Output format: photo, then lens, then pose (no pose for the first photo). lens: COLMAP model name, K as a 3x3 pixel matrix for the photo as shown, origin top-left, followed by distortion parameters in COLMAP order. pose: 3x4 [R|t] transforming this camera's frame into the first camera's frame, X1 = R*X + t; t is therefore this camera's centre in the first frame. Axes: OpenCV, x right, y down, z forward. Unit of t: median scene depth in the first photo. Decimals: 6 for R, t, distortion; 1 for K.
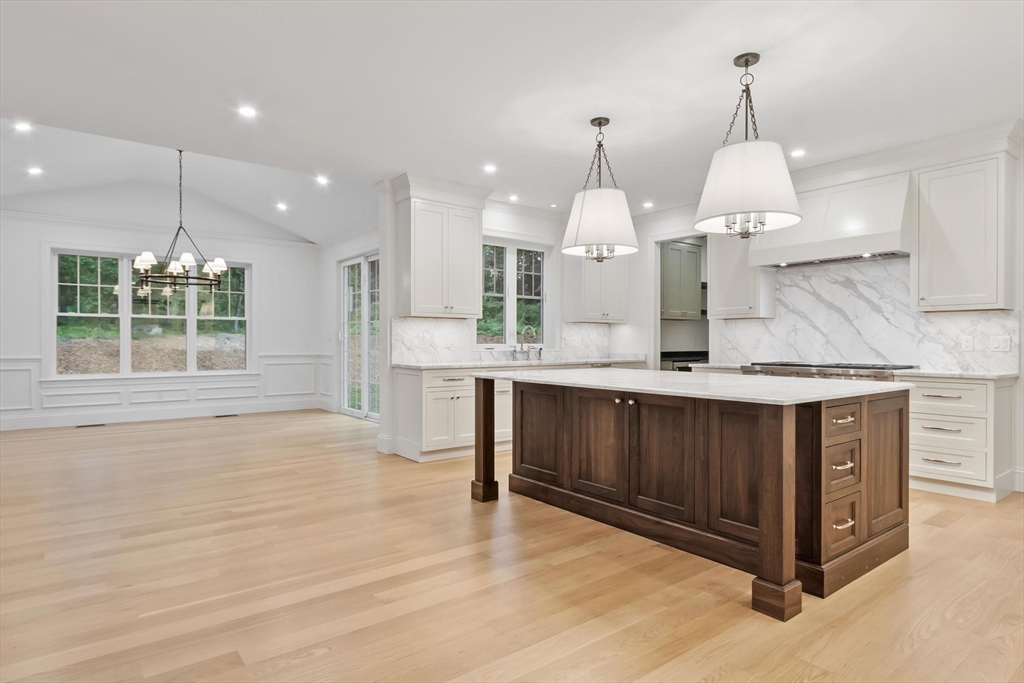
lens RADIAL K [[573.9, 0, 516.9], [0, 573.9, 346.1], [0, 0, 1]] dist [0.005428, 0.001049]
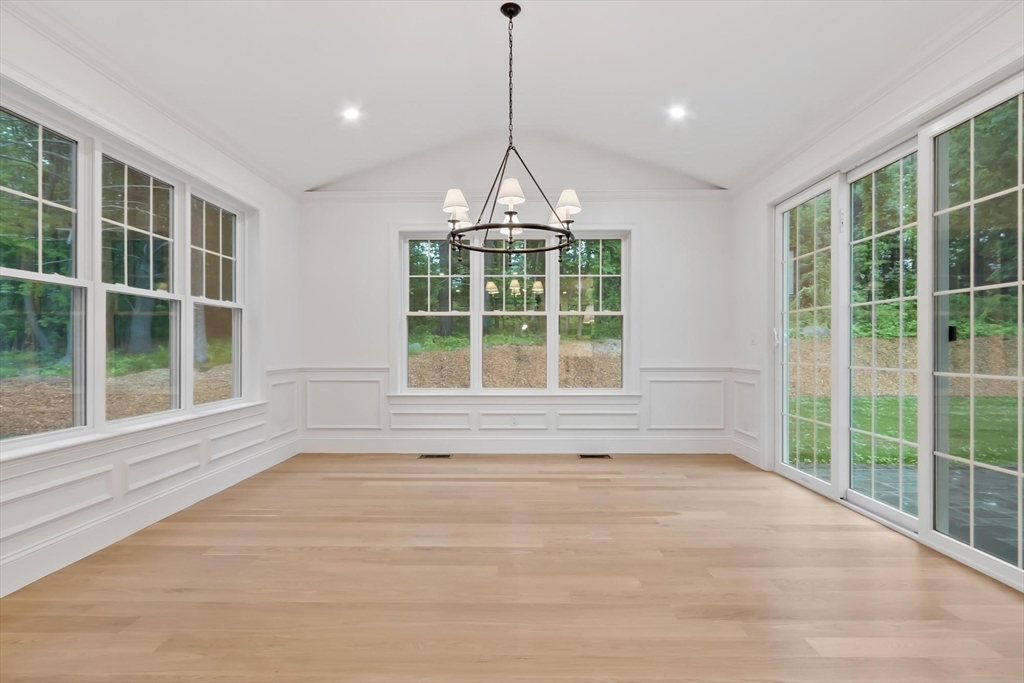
lens RADIAL K [[528.1, 0, 511.9], [0, 528.1, 347.7], [0, 0, 1]] dist [0.010192, -0.004316]
pose [[0.784152, -0.002229, -0.620564, -0.216798], [-0.001935, 0.999980, -0.006037, -0.003209], [0.620565, 0.005935, 0.784132, 0.498586]]
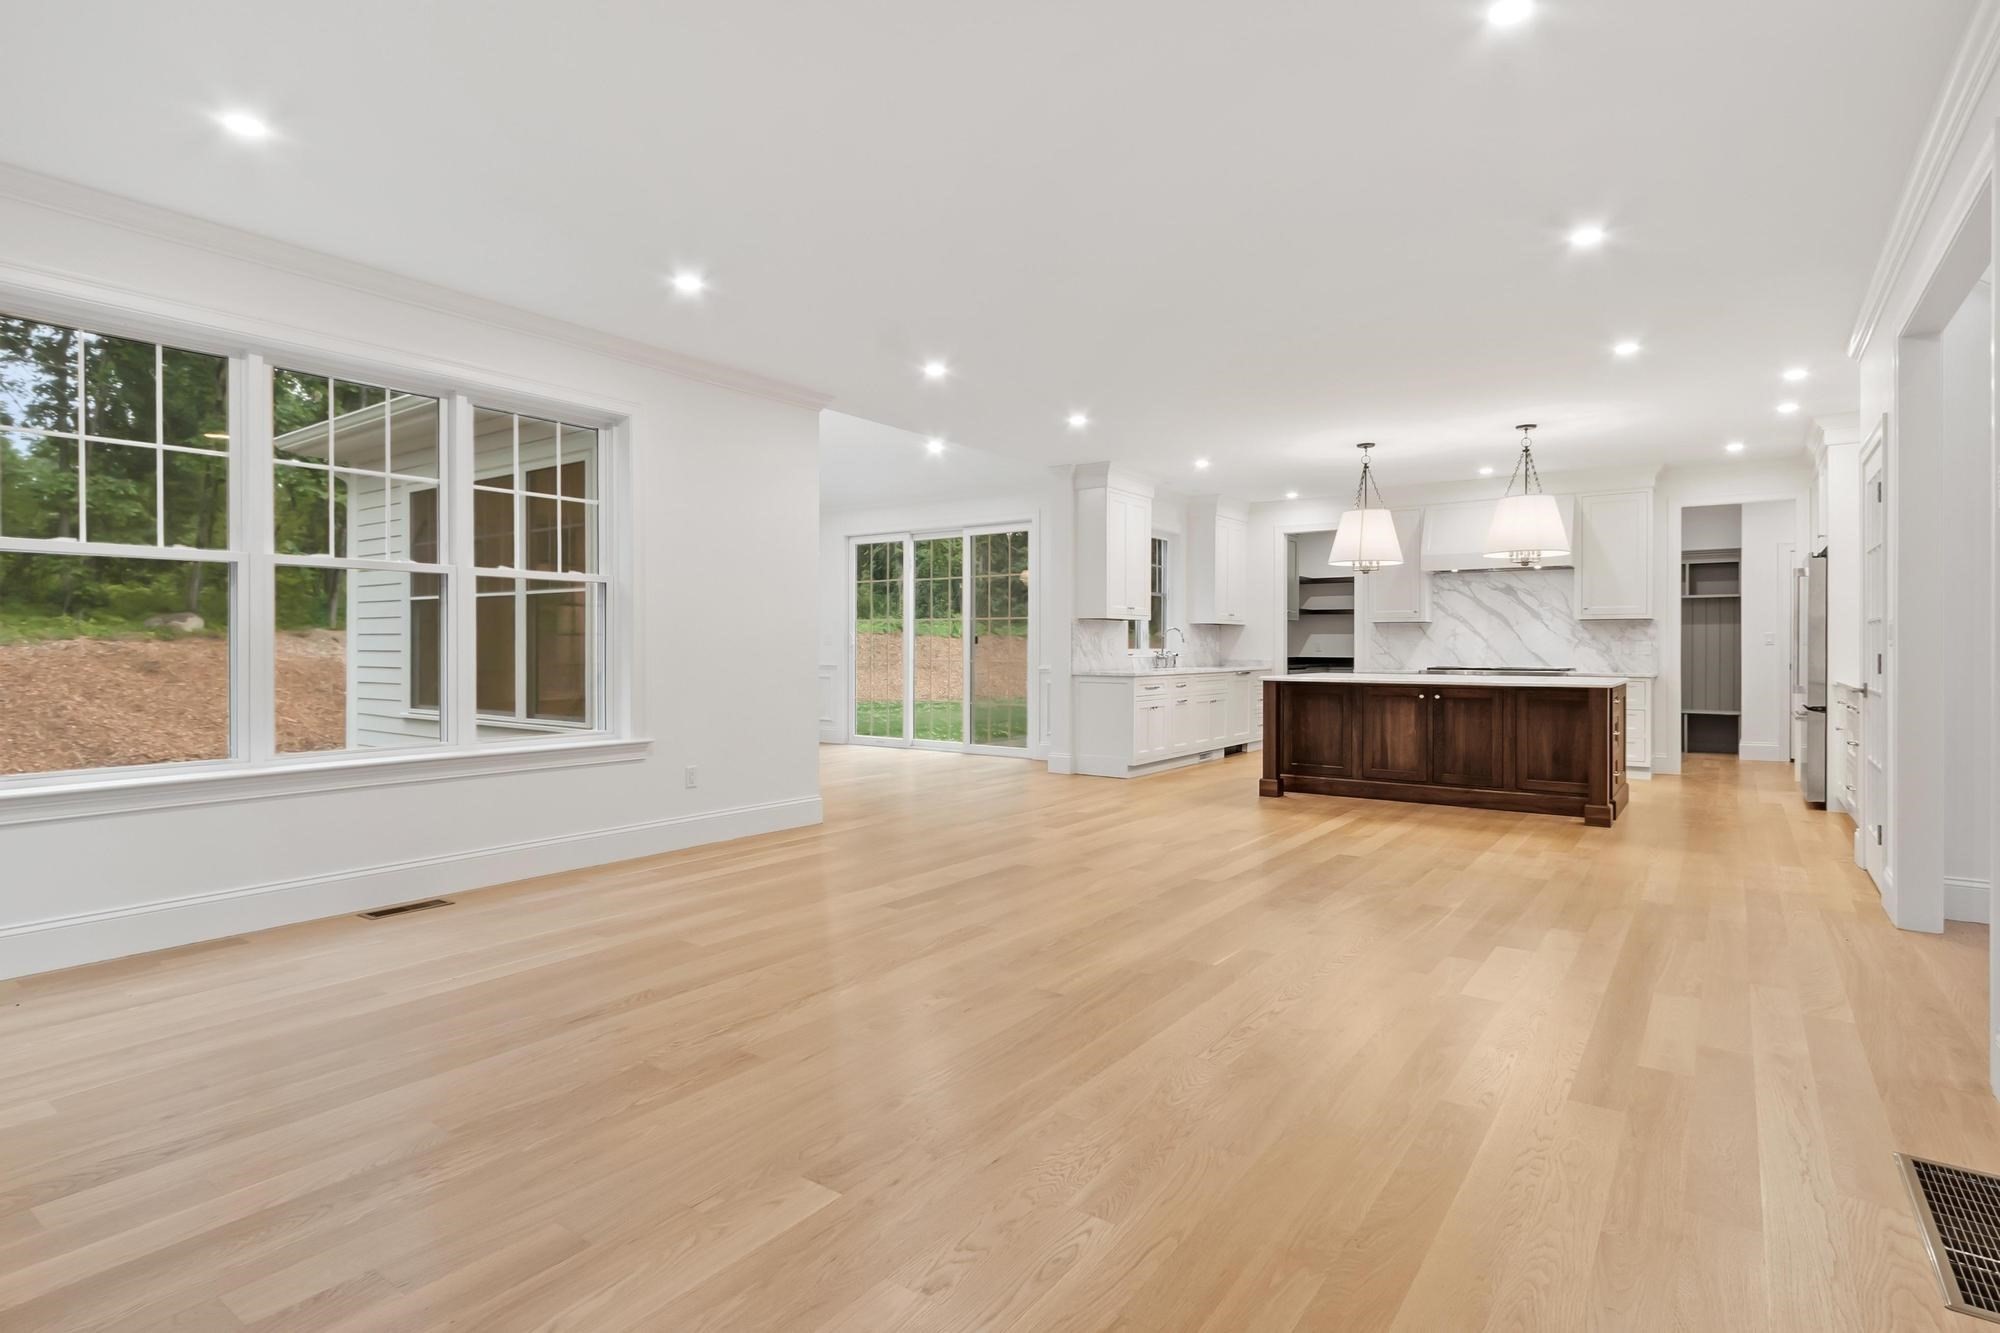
lens RADIAL K [[1031.5, 0, 992.9], [0, 1031.5, 656.1], [0, 0, 1]] dist [0.010192, -0.004316]
pose [[0.959564, -0.005141, 0.281445, -0.581826], [0.003533, 0.999974, 0.006219, -0.003388], [-0.281470, -0.004974, 0.959557, -0.366373]]
